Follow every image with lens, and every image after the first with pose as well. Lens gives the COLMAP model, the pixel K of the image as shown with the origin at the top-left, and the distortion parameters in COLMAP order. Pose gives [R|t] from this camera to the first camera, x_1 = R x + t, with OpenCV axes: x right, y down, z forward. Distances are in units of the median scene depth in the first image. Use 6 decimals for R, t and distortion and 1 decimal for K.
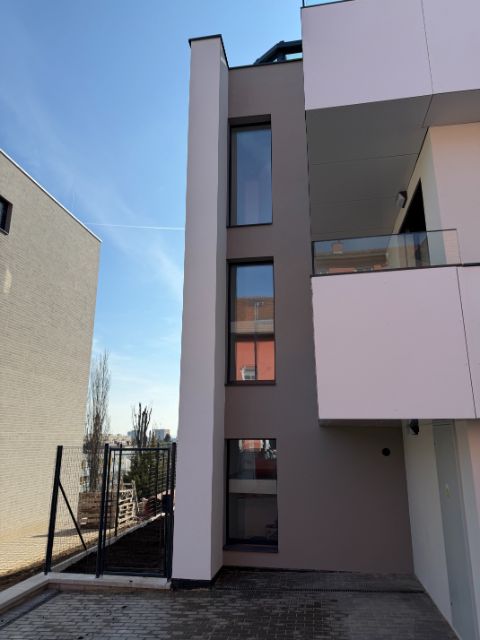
lens RADIAL K [[450.5, 0, 240.0], [0, 450.5, 320.0], [0, 0, 1]] dist [0.070717, -0.098935]
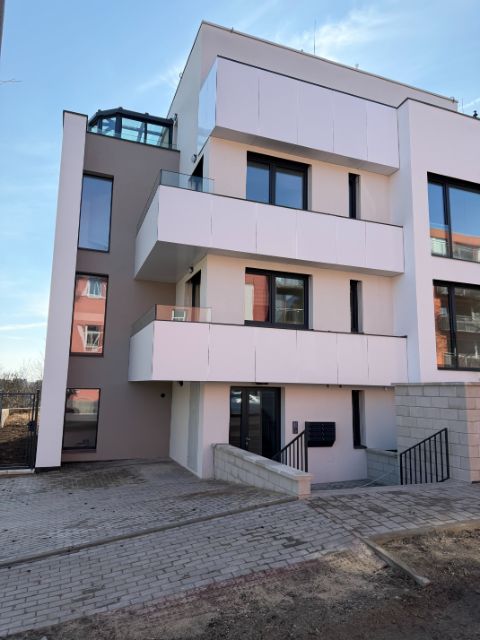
lens RADIAL K [[450.5, 0, 240.0], [0, 450.5, 320.0], [0, 0, 1]] dist [0.070717, -0.098935]
pose [[0.861950, 0.091918, 0.498591, -0.390368], [-0.143385, 0.987475, 0.065832, -0.200023], [-0.486295, -0.128235, 0.864334, -0.775286]]
